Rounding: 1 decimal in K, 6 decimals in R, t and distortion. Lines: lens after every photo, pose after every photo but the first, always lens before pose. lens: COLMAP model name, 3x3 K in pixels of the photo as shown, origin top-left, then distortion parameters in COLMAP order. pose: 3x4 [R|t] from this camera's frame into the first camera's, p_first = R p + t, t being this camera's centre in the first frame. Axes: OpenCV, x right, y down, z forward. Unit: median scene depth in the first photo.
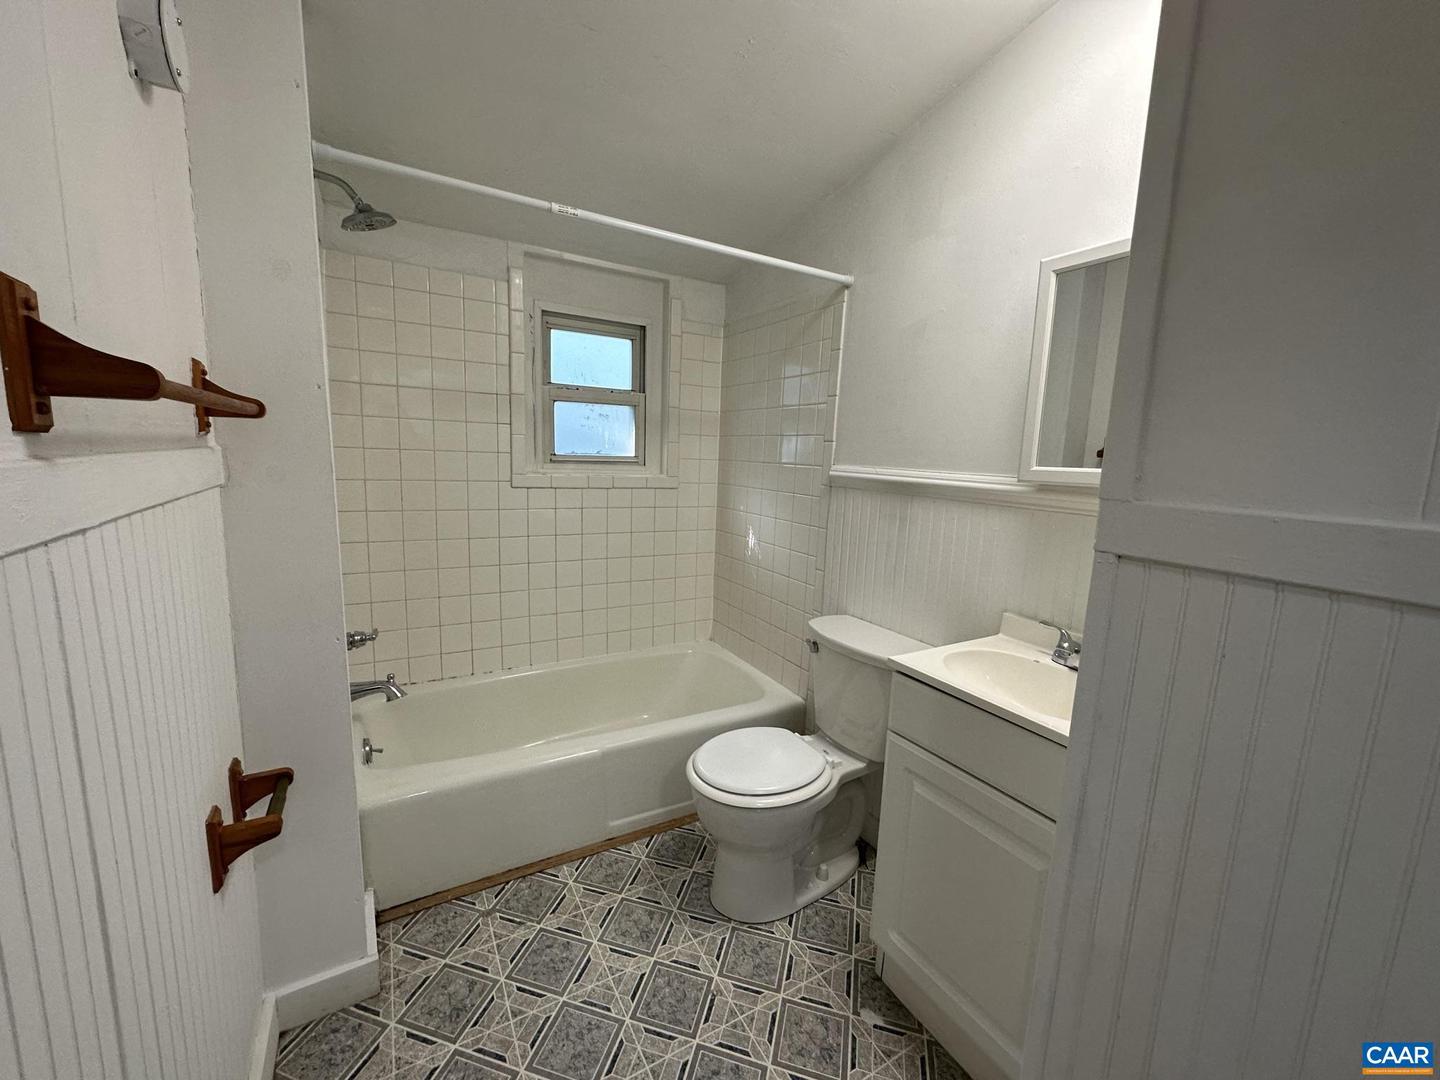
lens RADIAL K [[576.6, 0, 719.7], [0, 576.6, 540.0], [0, 0, 1]] dist [-0.004250, 0.000959]
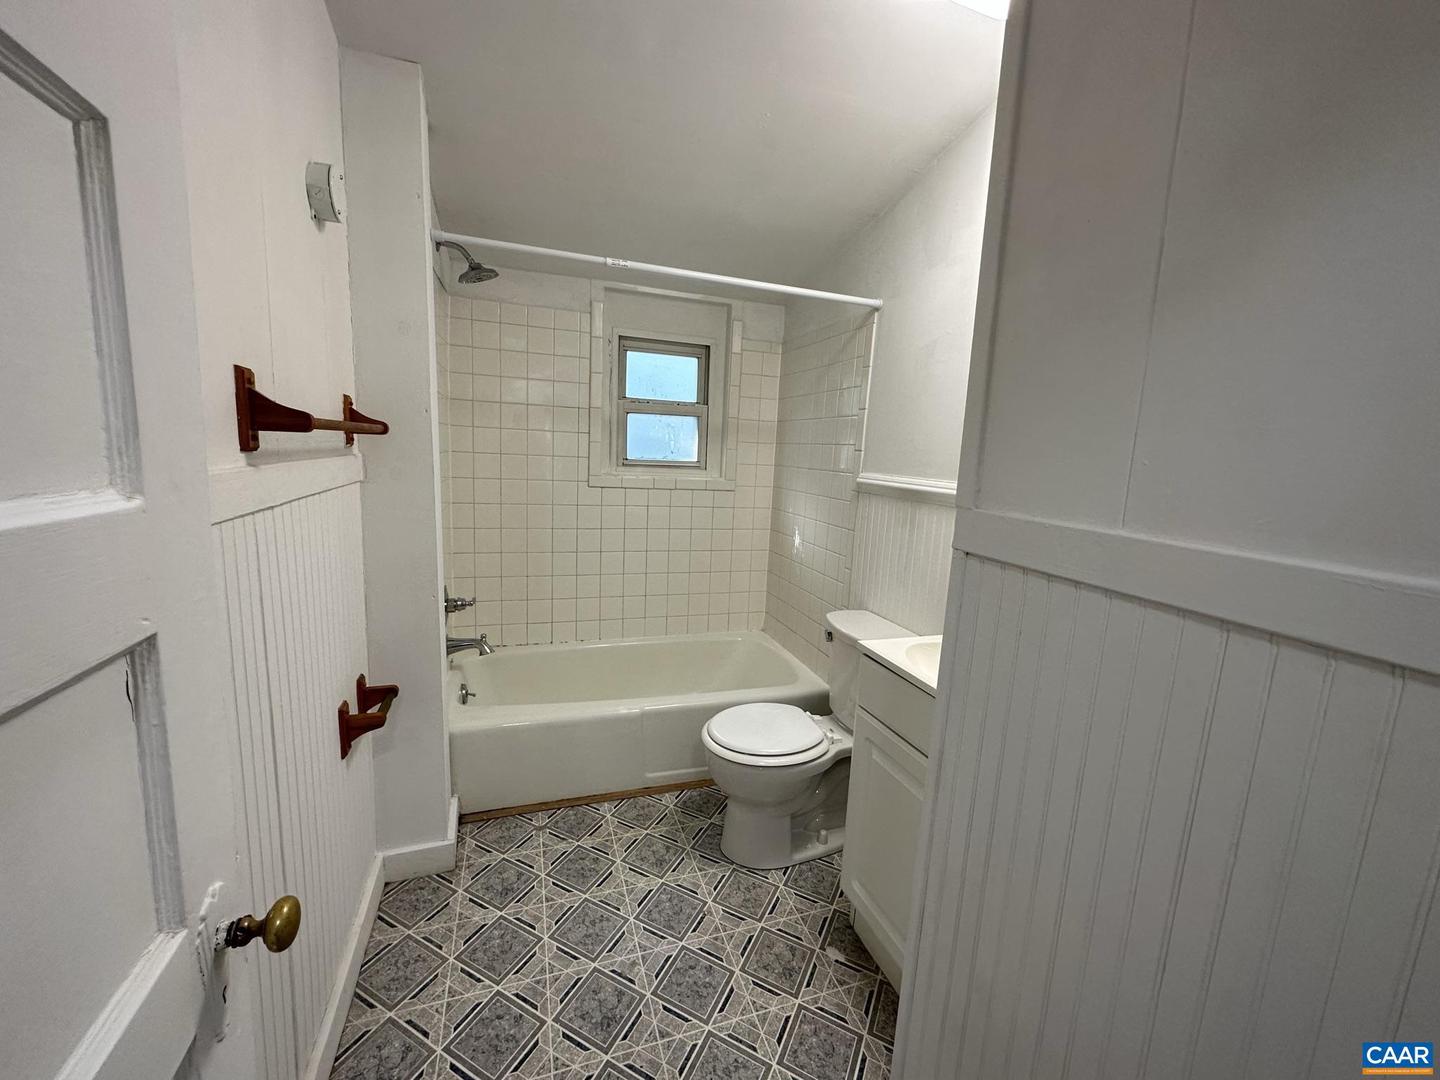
lens RADIAL K [[576.6, 0, 718.5], [0, 576.6, 540.6], [0, 0, 1]] dist [-0.004250, 0.000959]
pose [[0.980447, 0.039464, -0.192784, 0.186431], [-0.040020, 0.999198, 0.001010, 0.009874], [0.192670, 0.006725, 0.981241, -0.149356]]
